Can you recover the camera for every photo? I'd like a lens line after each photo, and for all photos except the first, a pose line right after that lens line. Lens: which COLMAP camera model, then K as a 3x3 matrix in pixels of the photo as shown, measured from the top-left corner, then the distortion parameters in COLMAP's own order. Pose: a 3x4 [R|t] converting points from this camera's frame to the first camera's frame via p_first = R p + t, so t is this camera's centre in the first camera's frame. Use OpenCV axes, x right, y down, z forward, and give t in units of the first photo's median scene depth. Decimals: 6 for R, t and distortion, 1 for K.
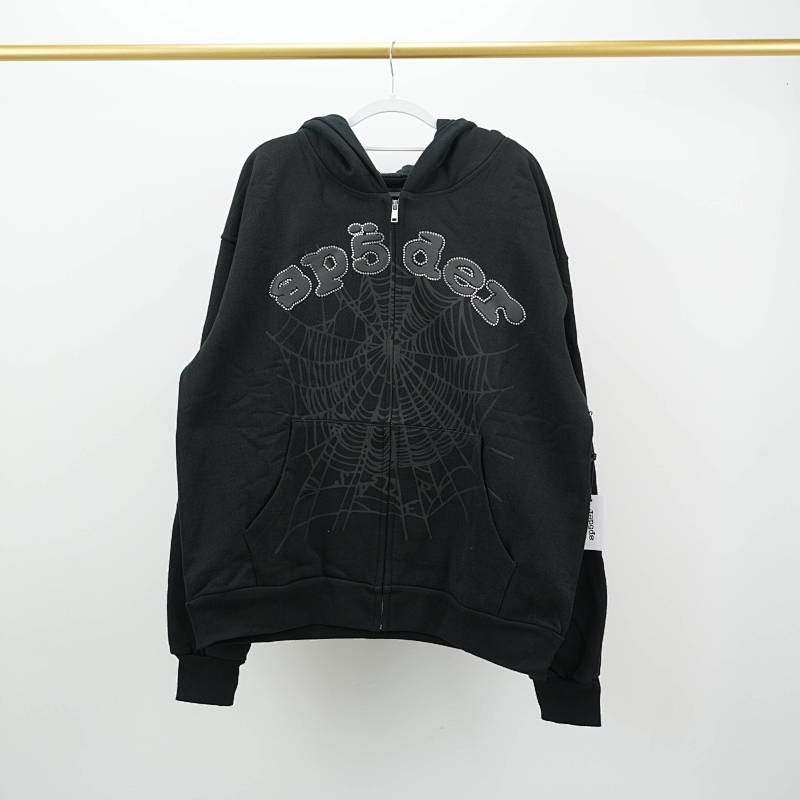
lens RADIAL K [[1002.7, 0, 396.3], [0, 1002.7, 405.5], [0, 0, 1]] dist [0.003570, 0.000000]
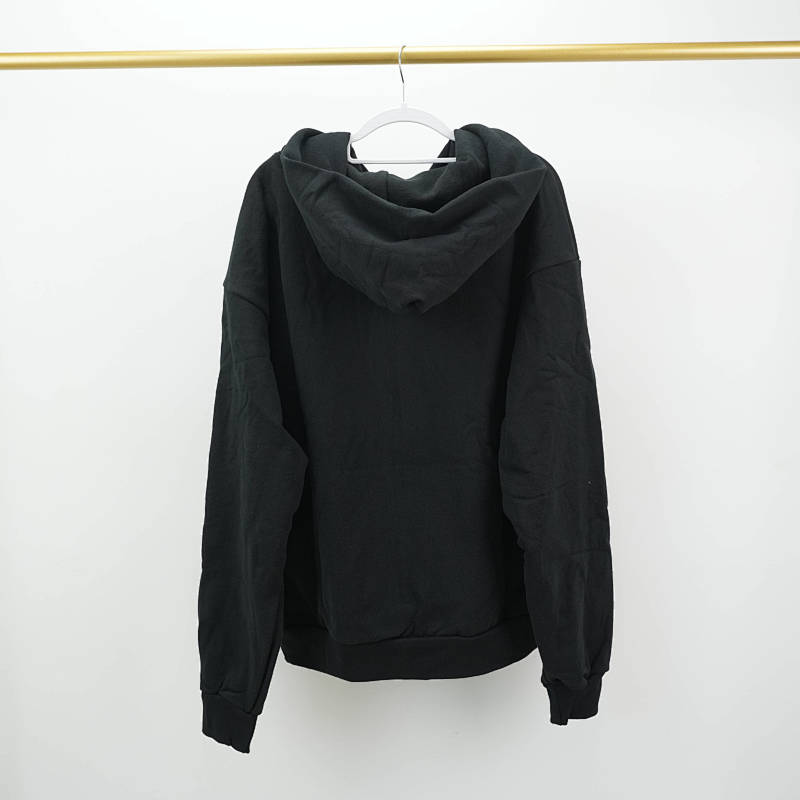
lens RADIAL K [[711.7, 0, 400.1], [0, 711.7, 396.9], [0, 0, 1]] dist [-0.011522, 0.011401]
pose [[0.999885, -0.013758, 0.006323, -0.014873], [0.013017, 0.994366, 0.105195, -0.099146], [-0.007735, -0.105100, 0.994432, 0.286171]]
